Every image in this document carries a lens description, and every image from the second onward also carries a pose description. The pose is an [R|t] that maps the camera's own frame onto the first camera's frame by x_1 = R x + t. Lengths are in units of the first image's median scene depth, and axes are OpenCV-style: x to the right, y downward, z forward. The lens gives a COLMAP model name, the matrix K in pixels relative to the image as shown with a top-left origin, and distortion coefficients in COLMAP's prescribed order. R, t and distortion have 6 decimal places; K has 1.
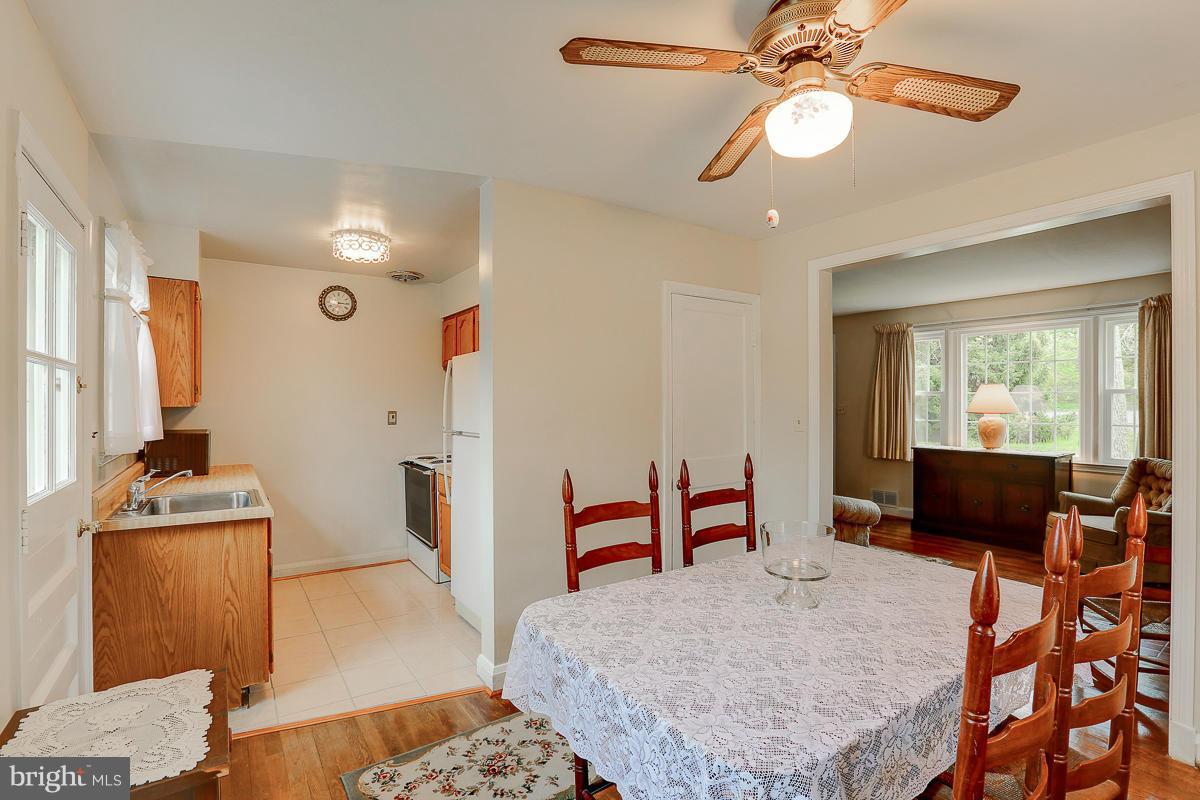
lens RADIAL K [[568.4, 0, 612.0], [0, 568.4, 399.7], [0, 0, 1]] dist [-0.057243, 0.020741]
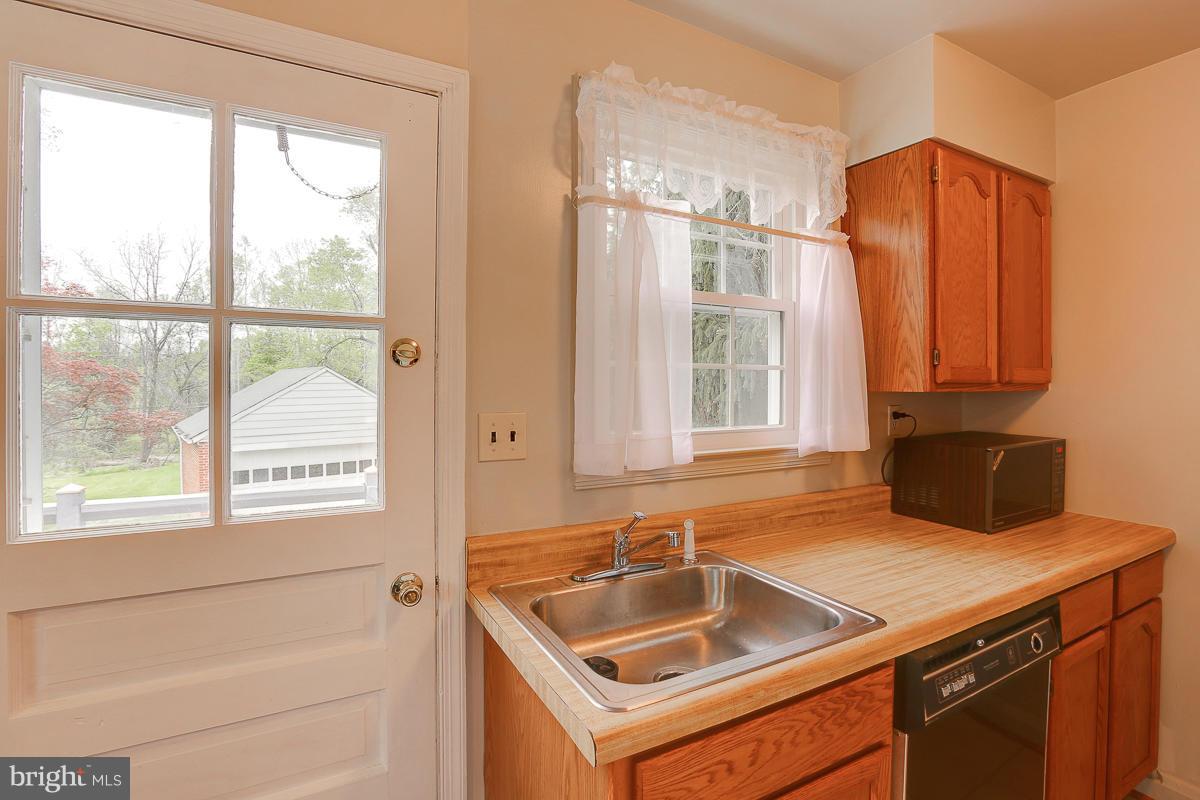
lens RADIAL K [[560.4, 0, 632.9], [0, 560.4, 386.9], [0, 0, 1]] dist [-0.027517, 0.000075]
pose [[-0.101991, 0.004651, -0.994774, -0.241975], [0.004222, 0.999982, 0.004243, 0.005428], [0.994776, -0.003767, -0.102009, 0.817101]]
